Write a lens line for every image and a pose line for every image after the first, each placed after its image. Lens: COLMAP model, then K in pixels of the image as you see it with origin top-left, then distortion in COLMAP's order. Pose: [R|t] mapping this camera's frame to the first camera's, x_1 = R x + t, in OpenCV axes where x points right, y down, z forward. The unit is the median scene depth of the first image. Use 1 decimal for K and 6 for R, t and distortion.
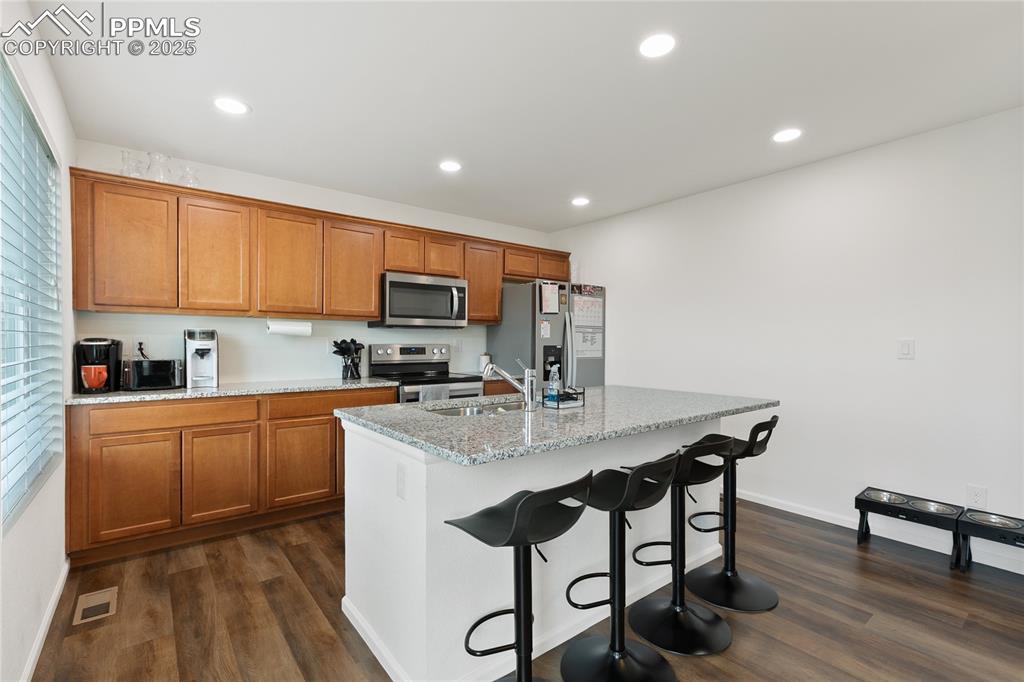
lens RADIAL K [[461.5, 0, 504.6], [0, 461.5, 346.7], [0, 0, 1]] dist [0.002654, -0.001490]
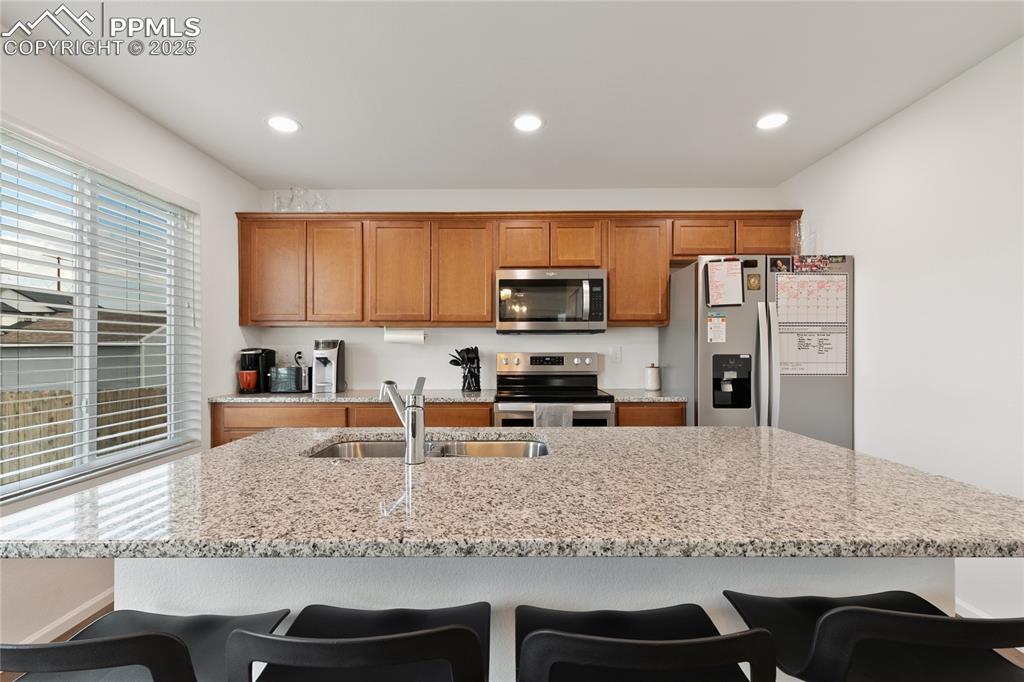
lens RADIAL K [[461.5, 0, 509.9], [0, 461.5, 351.8], [0, 0, 1]] dist [0.002654, -0.001490]
pose [[0.786688, -0.002454, -0.617346, 0.344956], [-0.001804, 0.999979, -0.006274, -0.002052], [0.617348, 0.006049, 0.786667, 0.386273]]
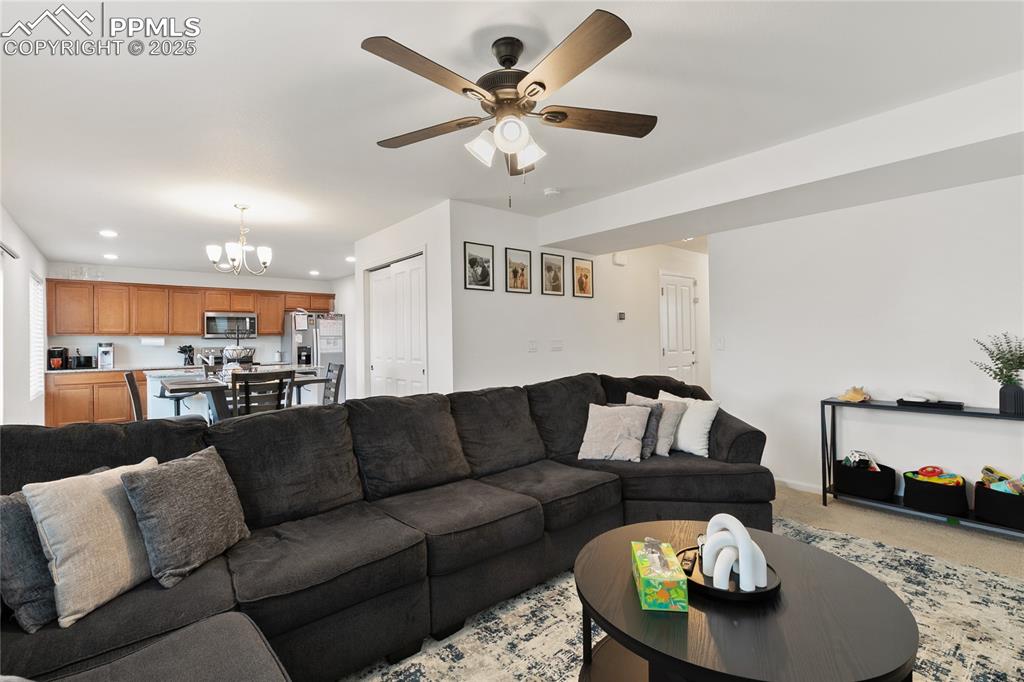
lens RADIAL K [[461.5, 0, 512.8], [0, 461.5, 338.8], [0, 0, 1]] dist [0.002654, -0.001490]
pose [[0.999013, -0.015635, 0.041571, 1.189303], [0.016177, 0.999788, -0.012718, 0.006331], [-0.041363, 0.013378, 0.999055, -1.287815]]
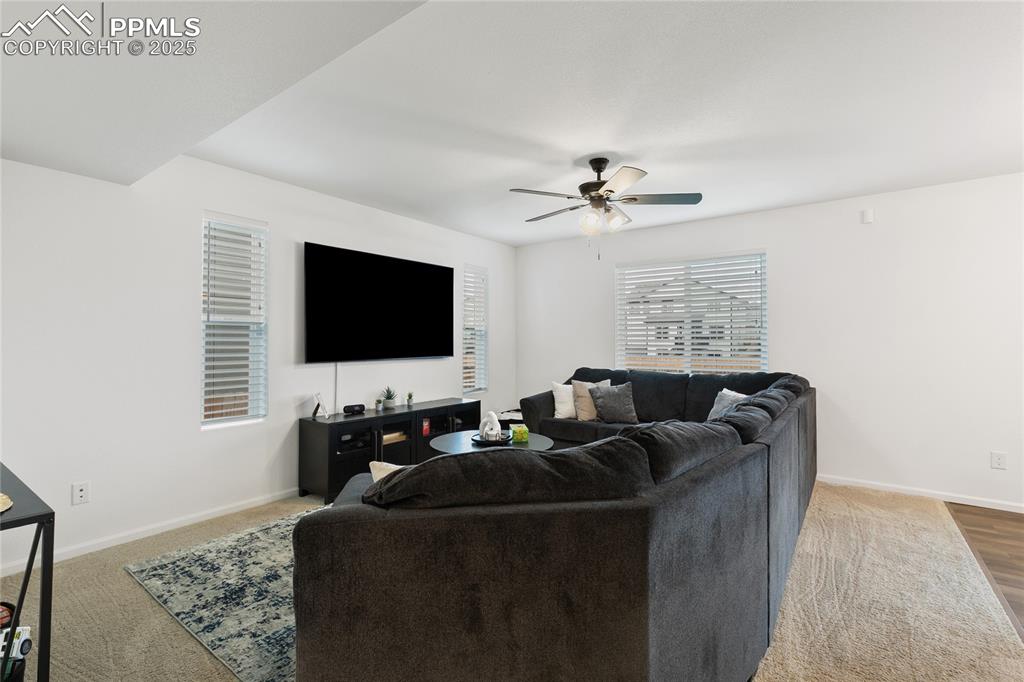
lens RADIAL K [[461.5, 0, 508.4], [0, 461.5, 338.5], [0, 0, 1]] dist [0.002654, -0.001490]
pose [[-0.965680, -0.004032, -0.259705, 1.657107], [-0.004634, 0.999988, 0.001705, -0.006416], [0.259695, 0.002850, -0.965687, 0.210478]]
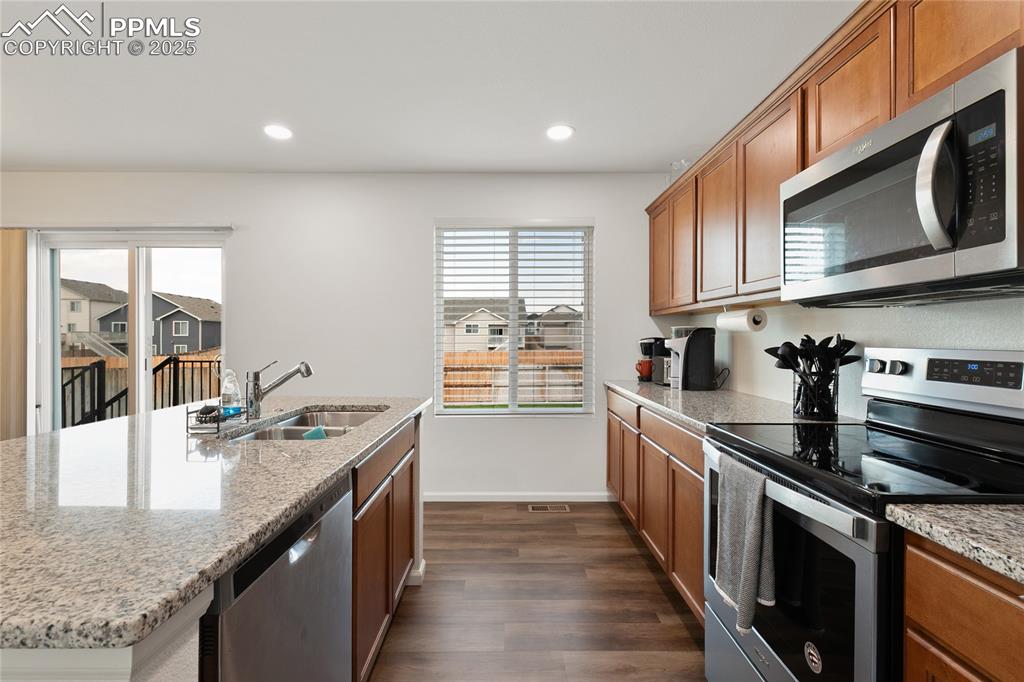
lens RADIAL K [[461.5, 0, 495.8], [0, 461.5, 337.0], [0, 0, 1]] dist [0.002654, -0.001490]
pose [[-0.628759, -0.004226, -0.777588, 0.298049], [-0.007798, 0.999969, 0.000871, -0.014727], [0.777561, 0.006612, -0.628773, 1.229477]]
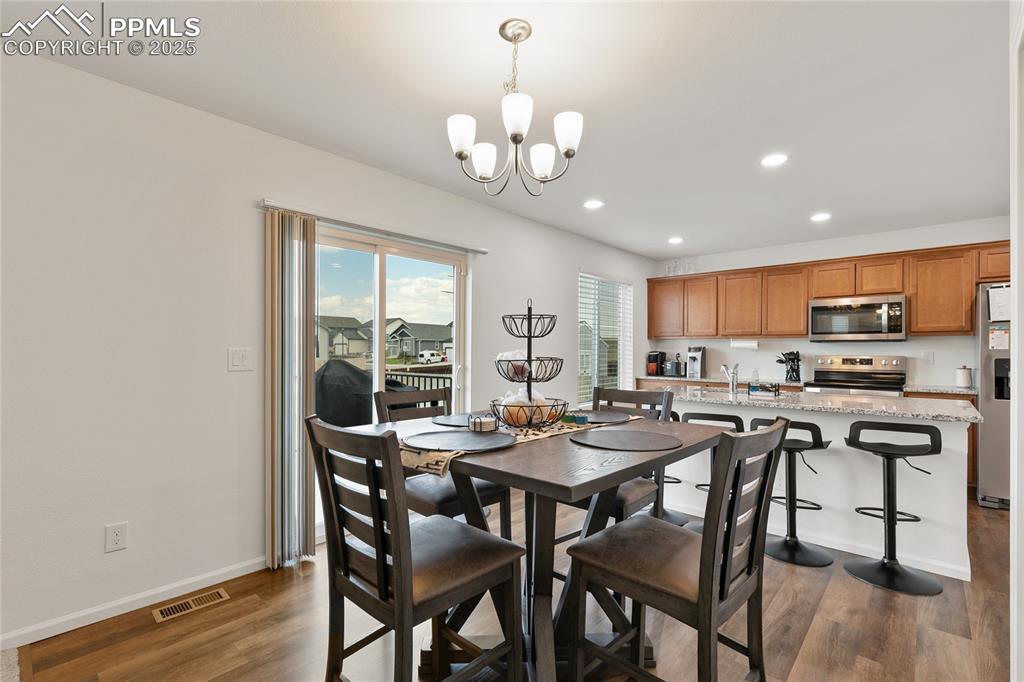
lens RADIAL K [[461.5, 0, 504.0], [0, 461.5, 348.0], [0, 0, 1]] dist [0.002654, -0.001490]
pose [[0.158801, -0.007539, -0.987282, 1.042479], [-0.013809, 0.999856, -0.009857, -0.001050], [0.987214, 0.015199, 0.158674, -0.074961]]
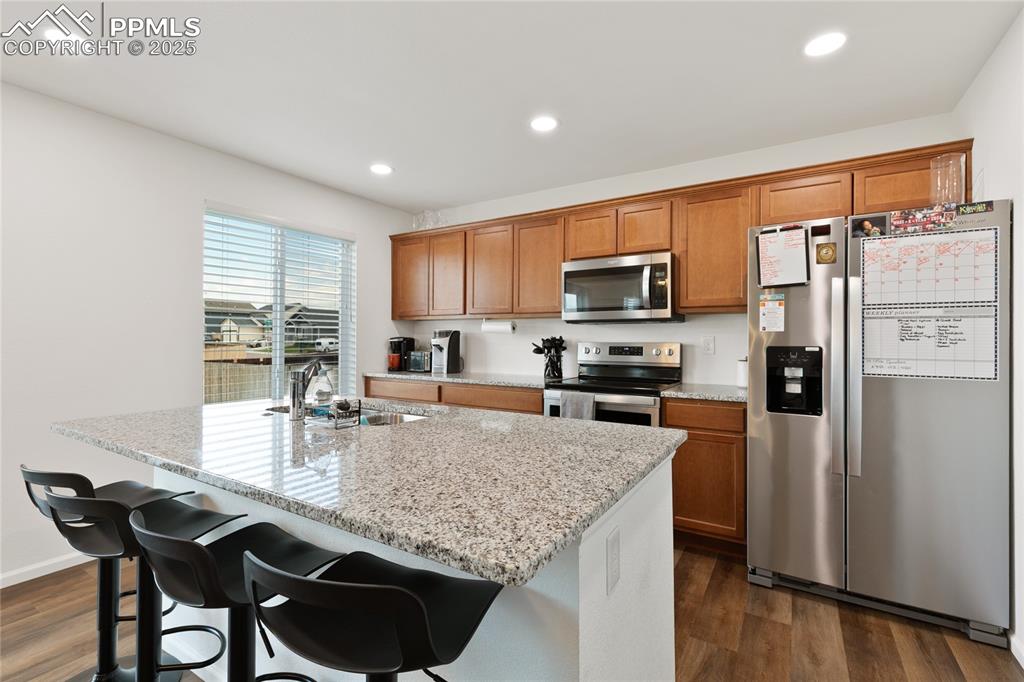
lens RADIAL K [[461.5, 0, 510.7], [0, 461.5, 333.8], [0, 0, 1]] dist [0.002654, -0.001490]
pose [[0.341590, -0.010950, -0.939785, 0.640503], [-0.009292, 0.999844, -0.015027, -0.008282], [0.939803, 0.013866, 0.341435, 0.691264]]
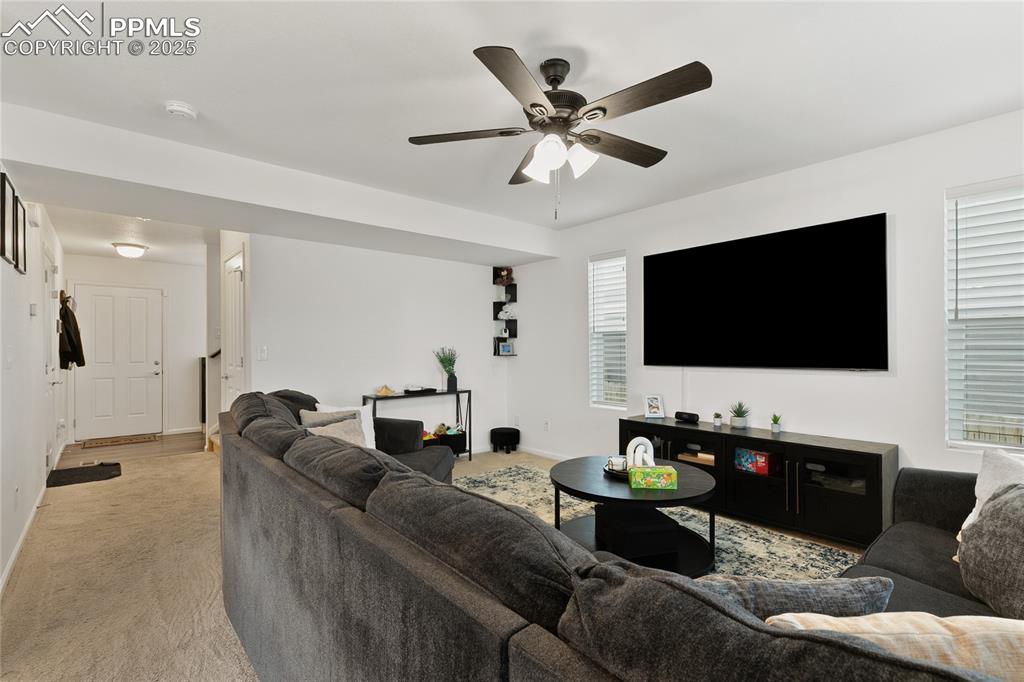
lens RADIAL K [[461.5, 0, 503.5], [0, 461.5, 343.8], [0, 0, 1]] dist [0.002654, -0.001490]
pose [[-0.037635, 0.006446, 0.999271, 0.582065], [0.015090, 0.999869, -0.005881, 0.002135], [-0.999178, 0.014857, -0.037727, -0.588994]]
